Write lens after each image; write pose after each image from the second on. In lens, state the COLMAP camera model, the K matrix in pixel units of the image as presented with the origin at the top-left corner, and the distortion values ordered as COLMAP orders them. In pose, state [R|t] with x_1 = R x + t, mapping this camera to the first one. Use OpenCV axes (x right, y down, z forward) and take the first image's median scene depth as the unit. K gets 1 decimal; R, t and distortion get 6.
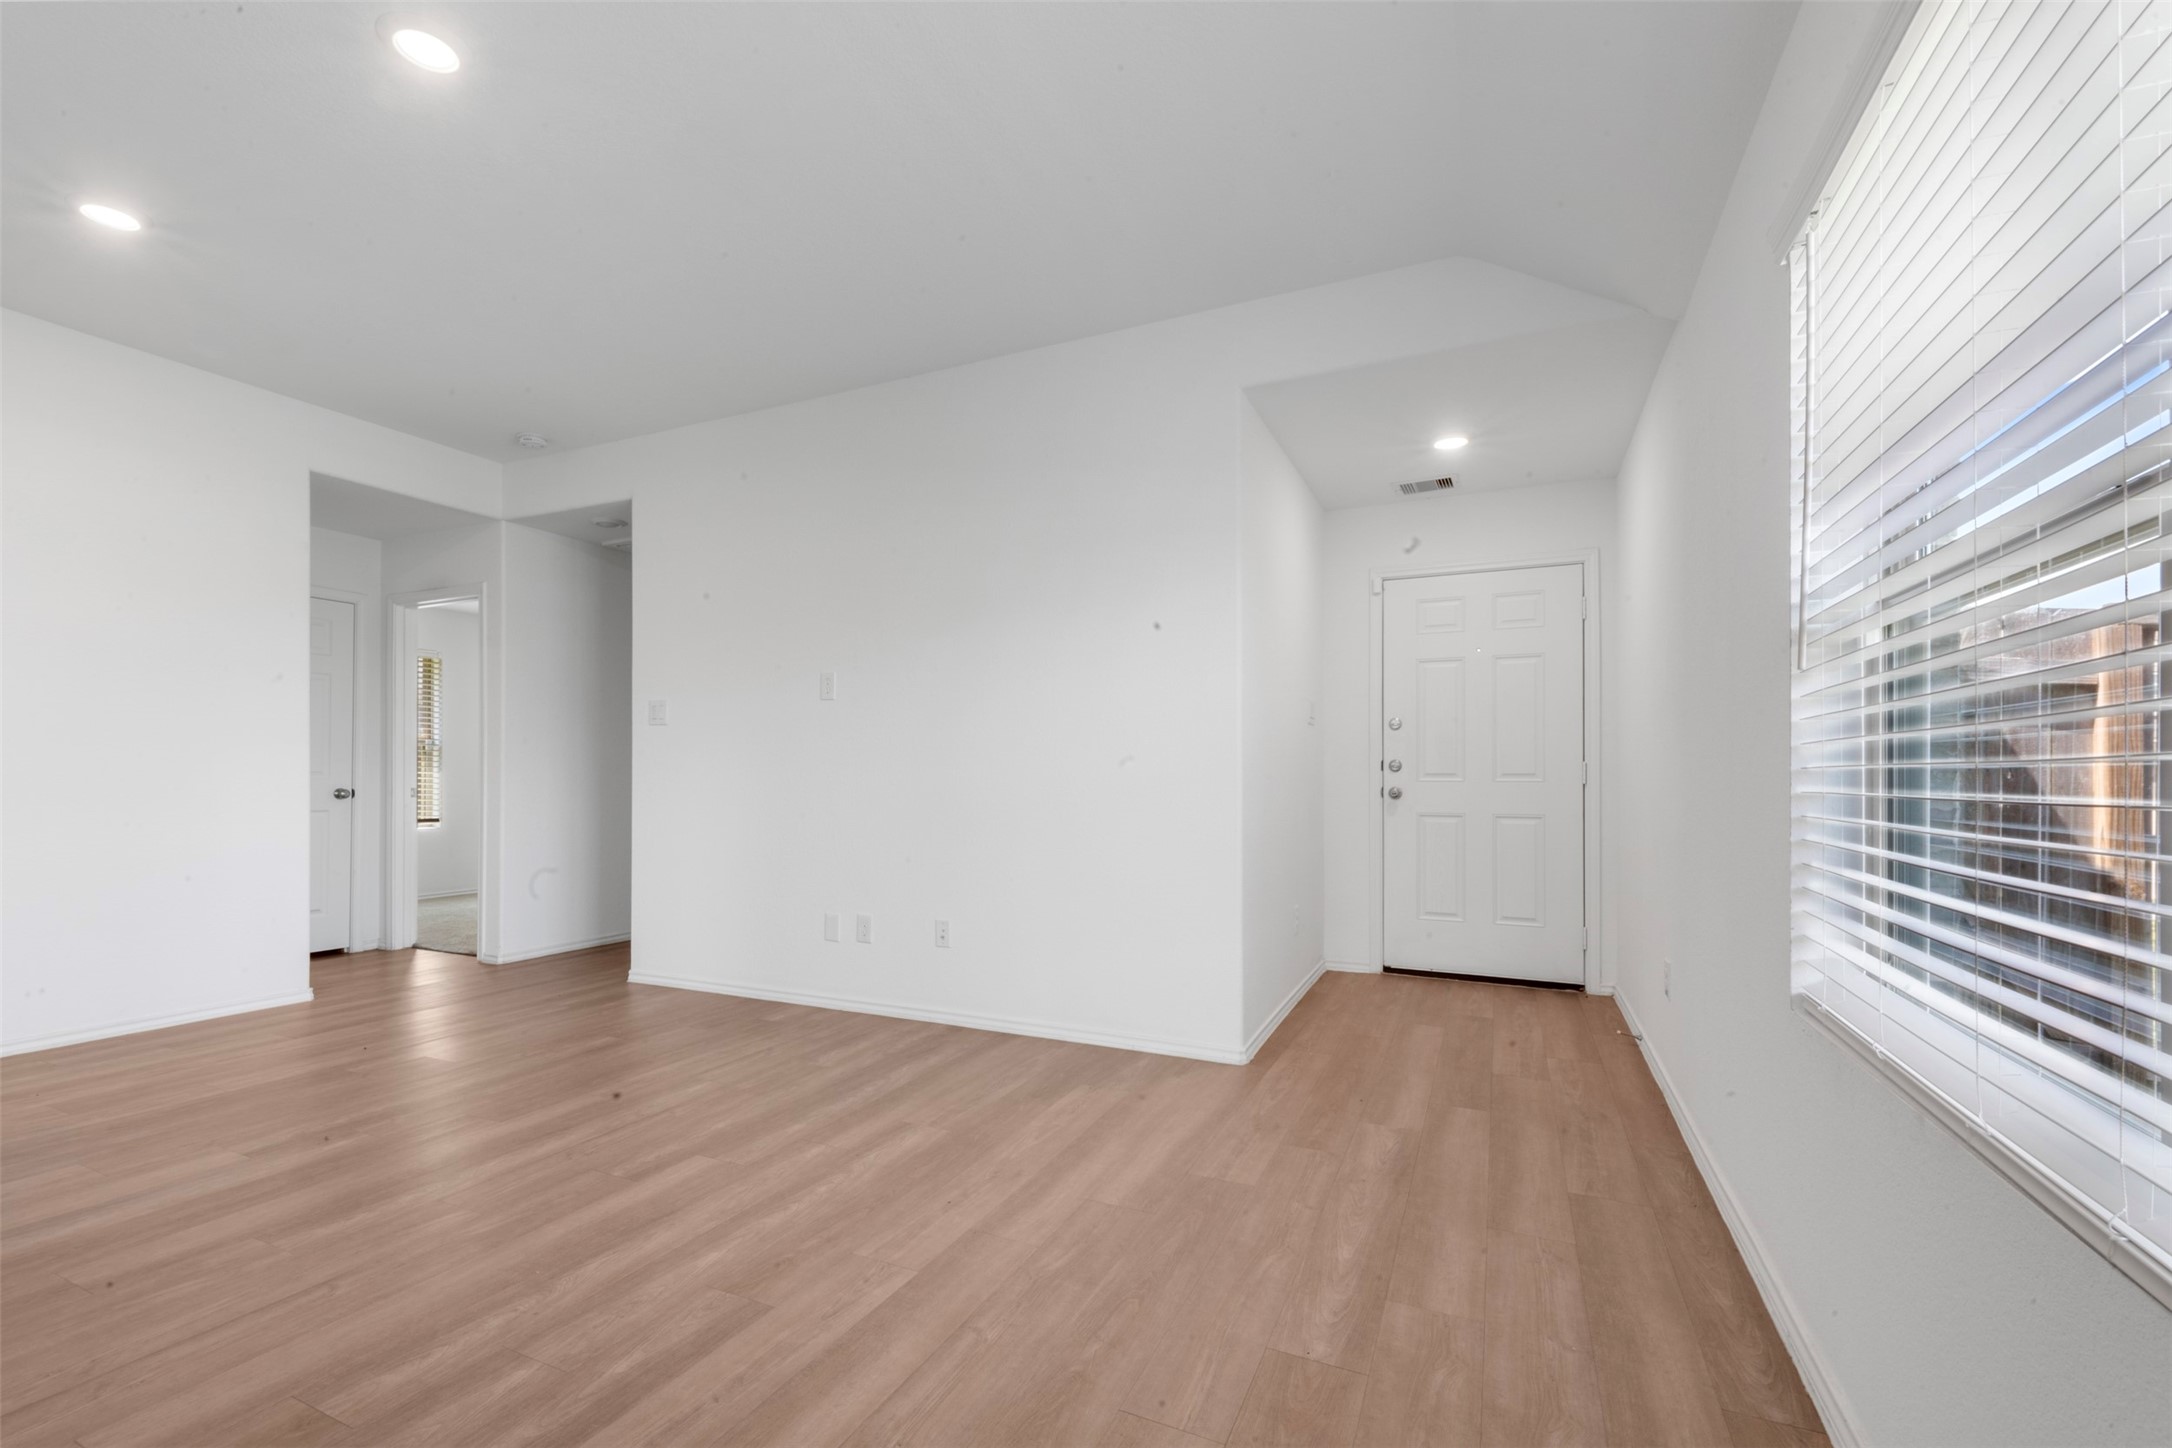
lens RADIAL K [[926.3, 0, 1067.1], [0, 926.3, 763.7], [0, 0, 1]] dist [0.009161, -0.000228]
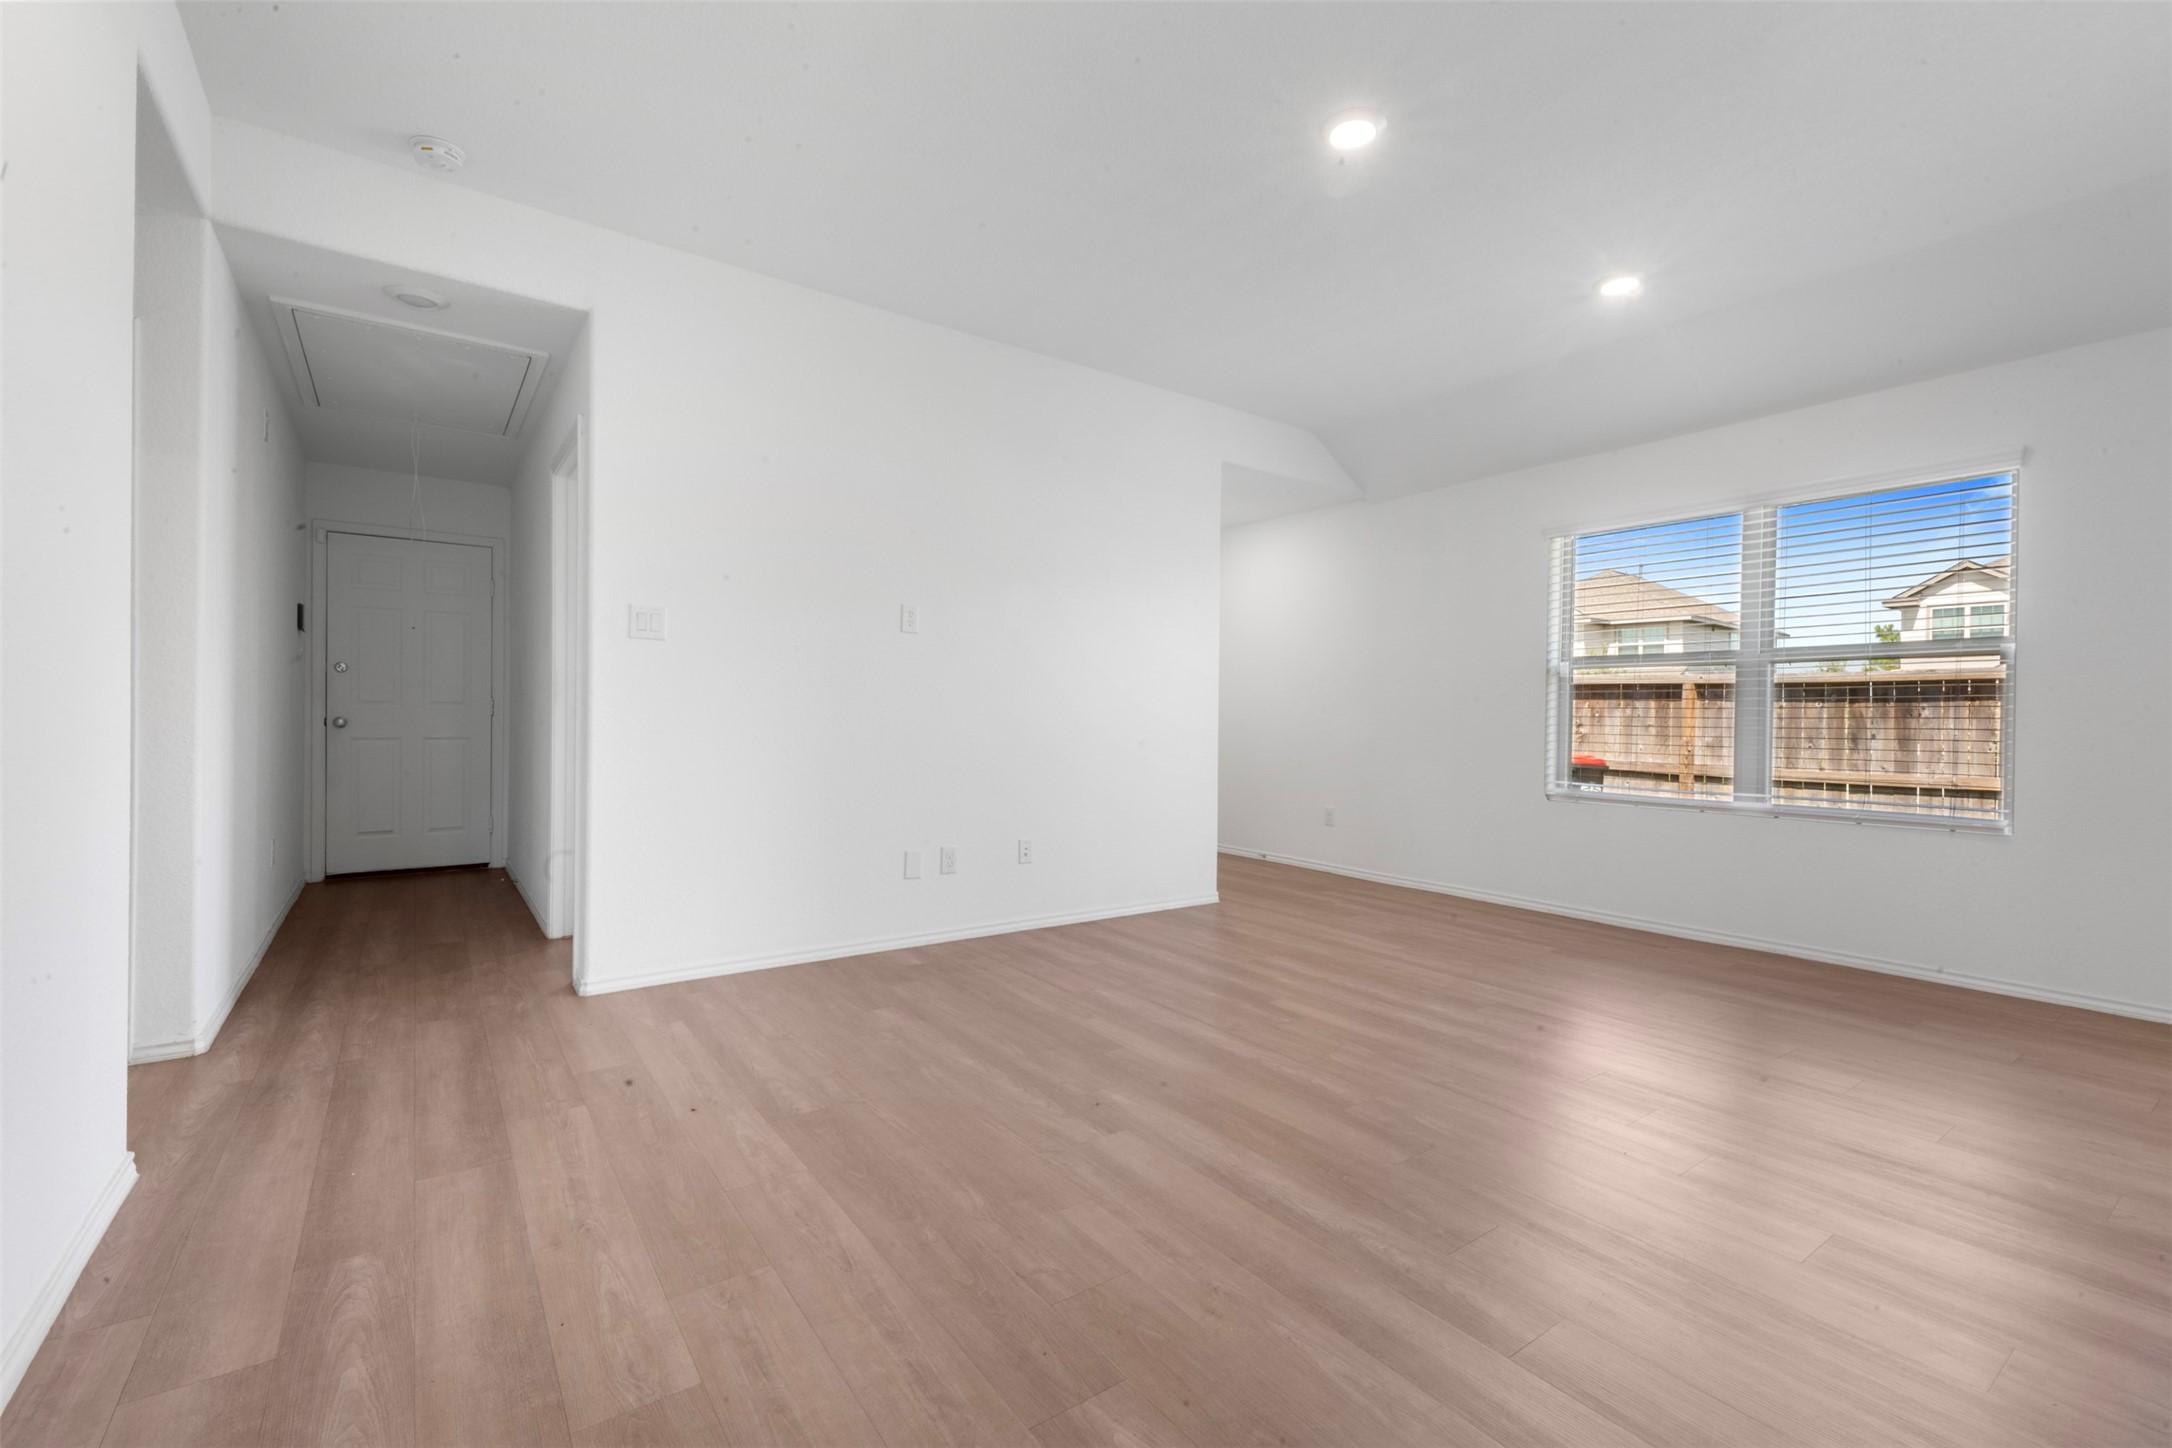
lens RADIAL K [[926.3, 0, 1081.3], [0, 926.3, 731.8], [0, 0, 1]] dist [0.009161, -0.000228]
pose [[0.476782, -0.007470, 0.878990, -1.304909], [-0.026552, 0.999385, 0.022896, 0.010638], [-0.878620, -0.034255, 0.476291, 0.480323]]
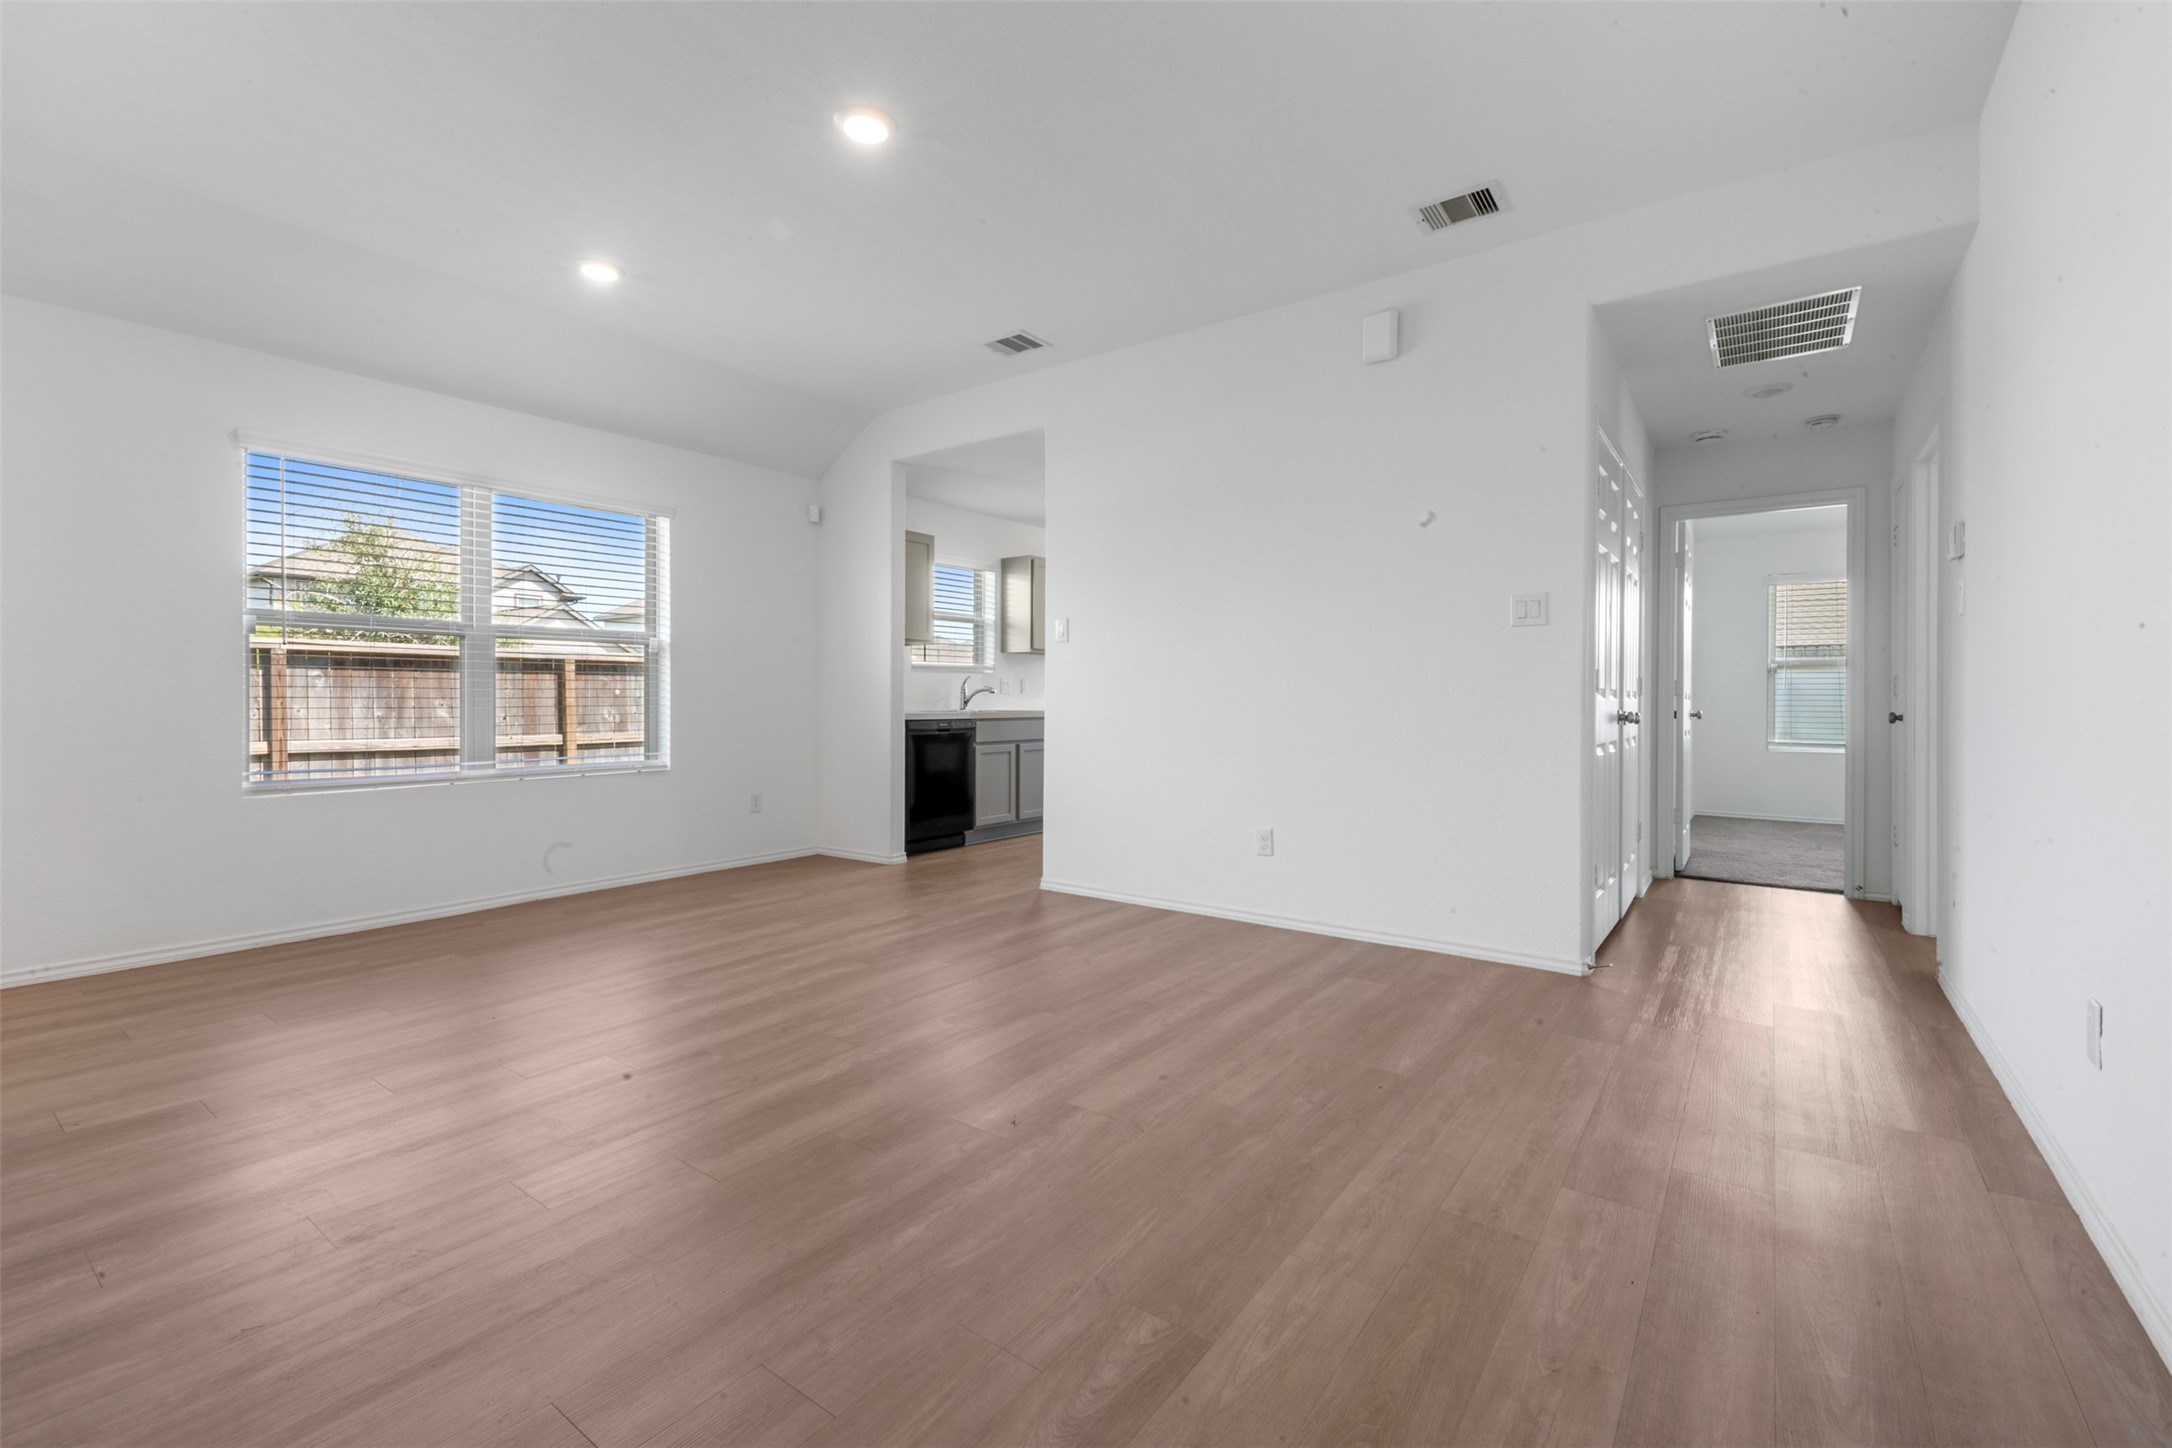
lens RADIAL K [[926.3, 0, 1077.8], [0, 926.3, 705.0], [0, 0, 1]] dist [0.009161, -0.000228]
pose [[-0.983331, -0.003354, 0.181795, -0.814062], [-0.004958, 0.999953, -0.008373, 0.026217], [-0.181758, -0.009134, -0.983301, 1.475732]]
